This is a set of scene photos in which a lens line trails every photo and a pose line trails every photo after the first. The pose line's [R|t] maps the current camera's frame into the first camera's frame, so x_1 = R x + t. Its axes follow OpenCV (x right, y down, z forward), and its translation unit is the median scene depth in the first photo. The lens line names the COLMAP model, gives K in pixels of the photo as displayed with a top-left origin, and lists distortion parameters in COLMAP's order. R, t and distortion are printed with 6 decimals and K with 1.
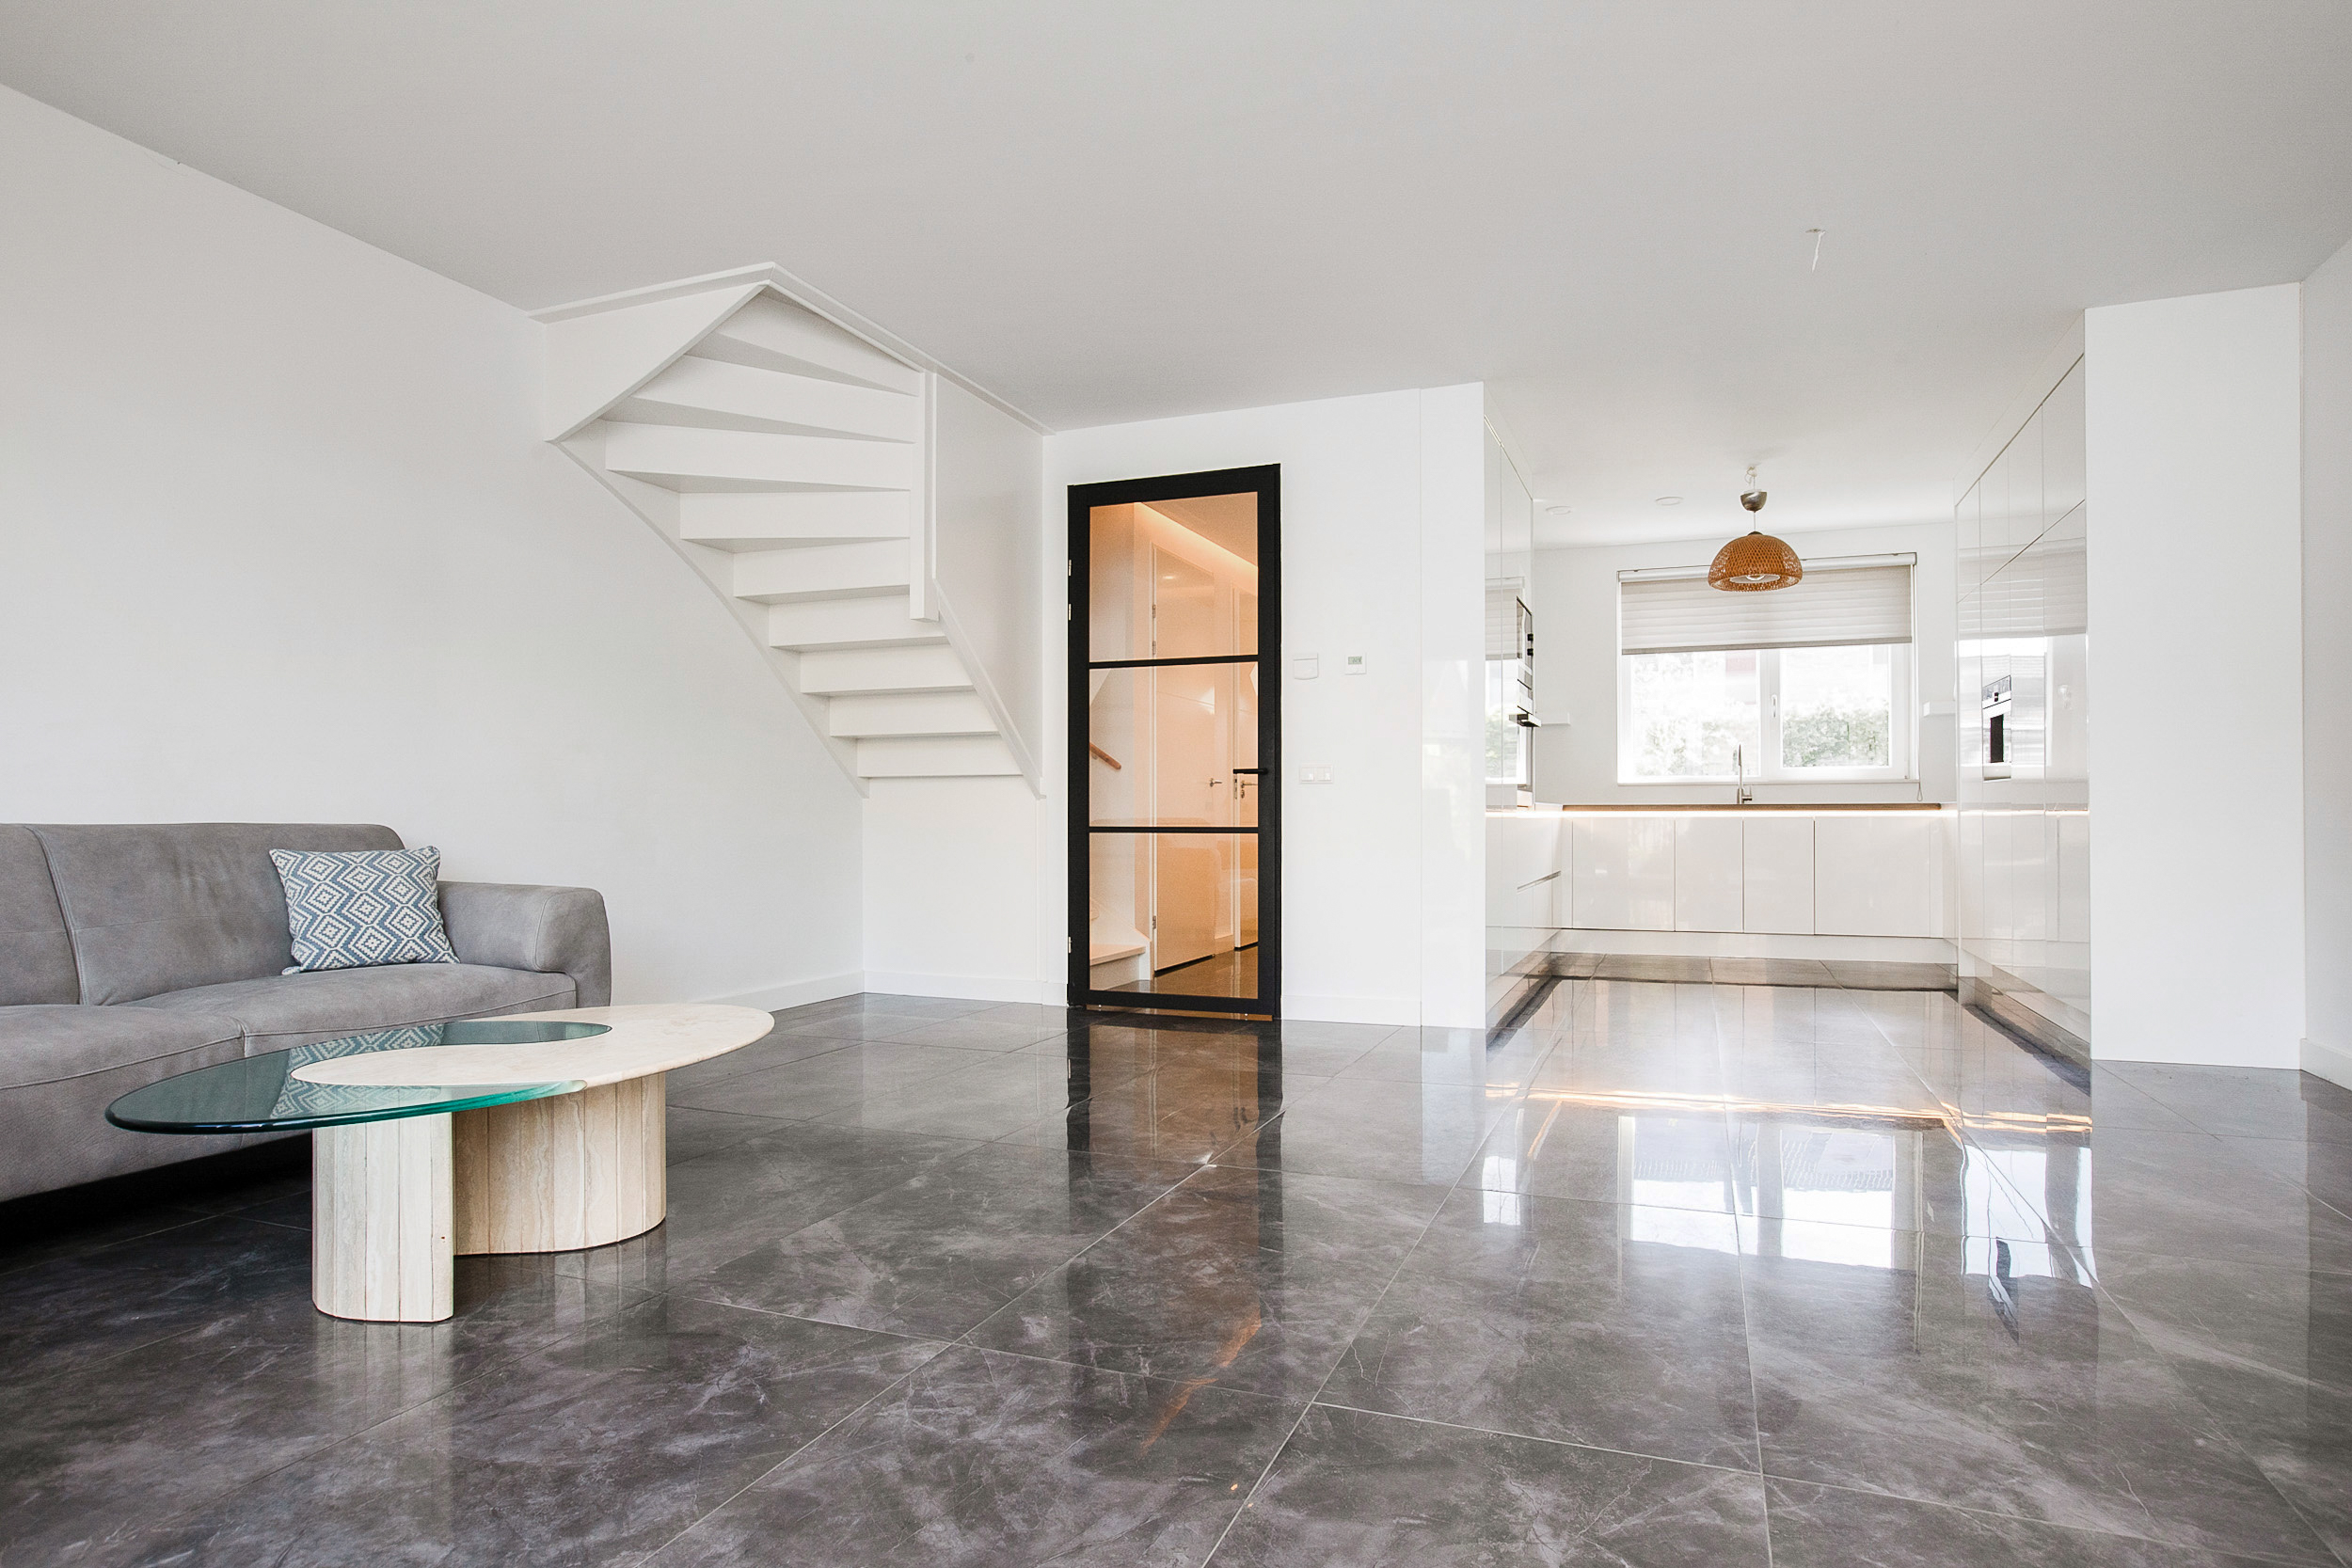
lens RADIAL K [[1286.2, 0, 1238.3], [0, 1286.2, 797.9], [0, 0, 1]] dist [-0.017829, 0.024022]
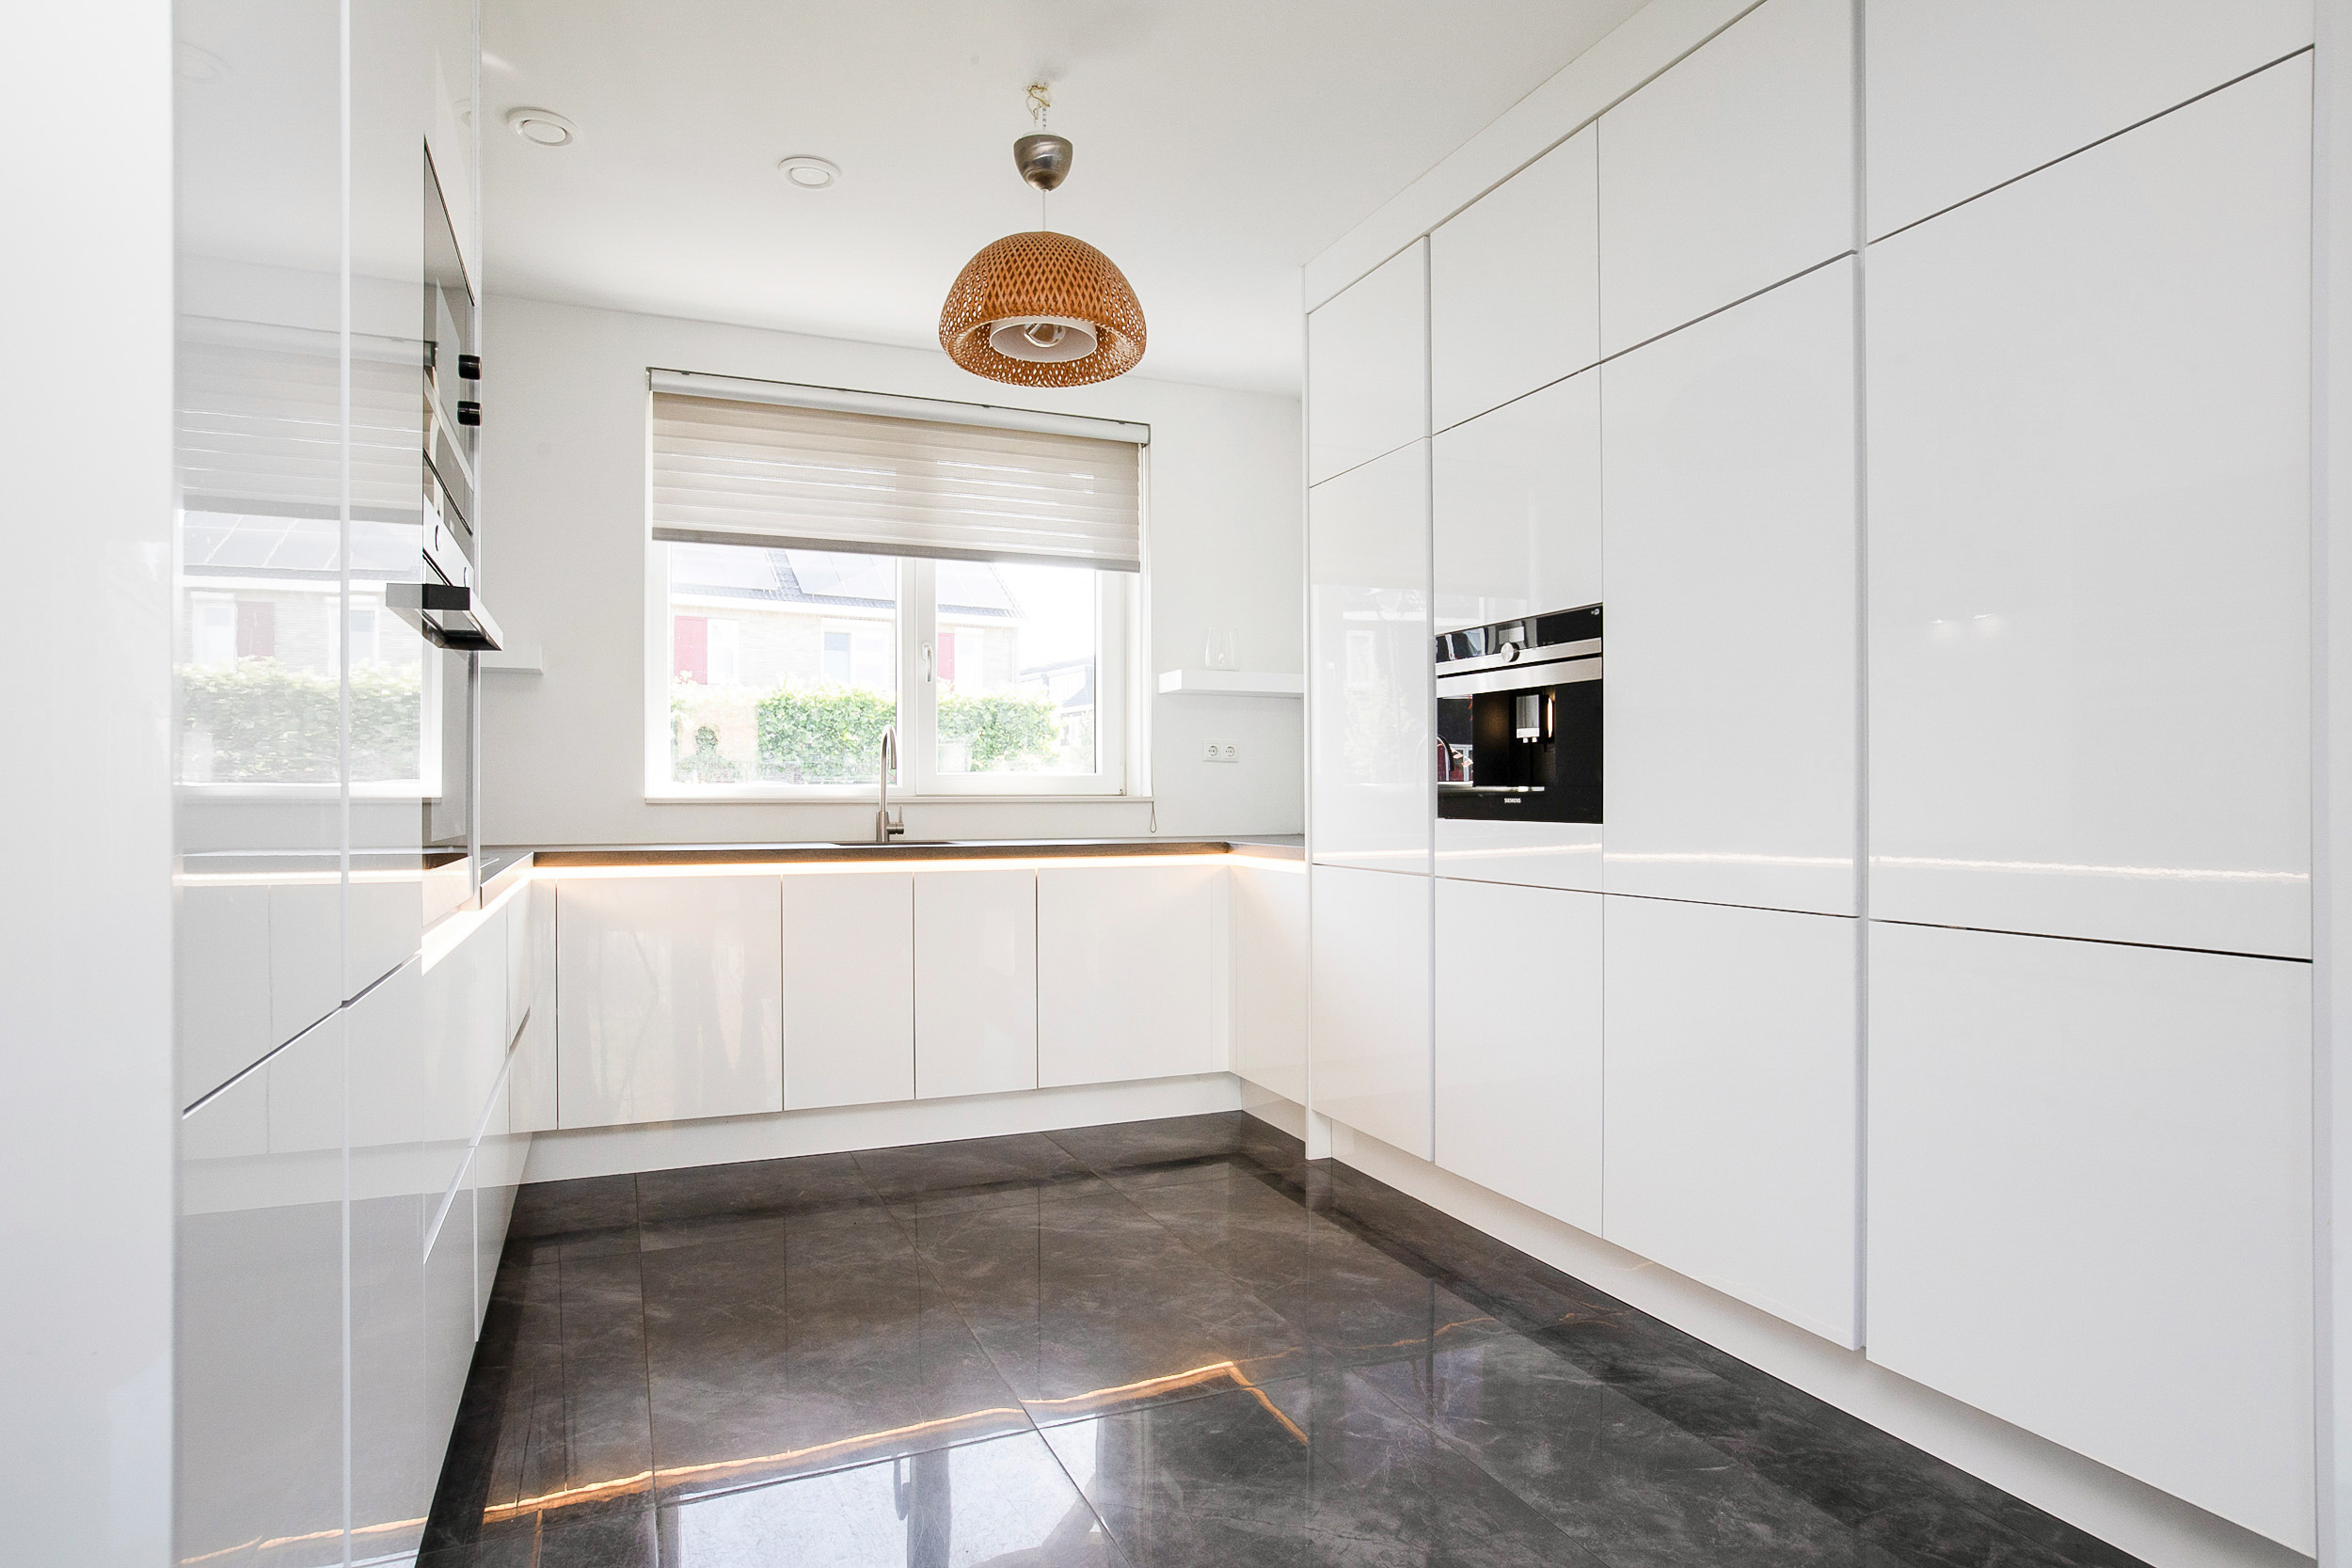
lens RADIAL K [[1286.2, 0, 1132.2], [0, 1286.2, 790.4], [0, 0, 1]] dist [-0.017829, 0.024022]
pose [[0.749886, 0.005397, 0.661545, 0.118363], [-0.010742, 0.999934, 0.004019, -0.019751], [-0.661480, -0.010120, 0.749895, 0.547326]]
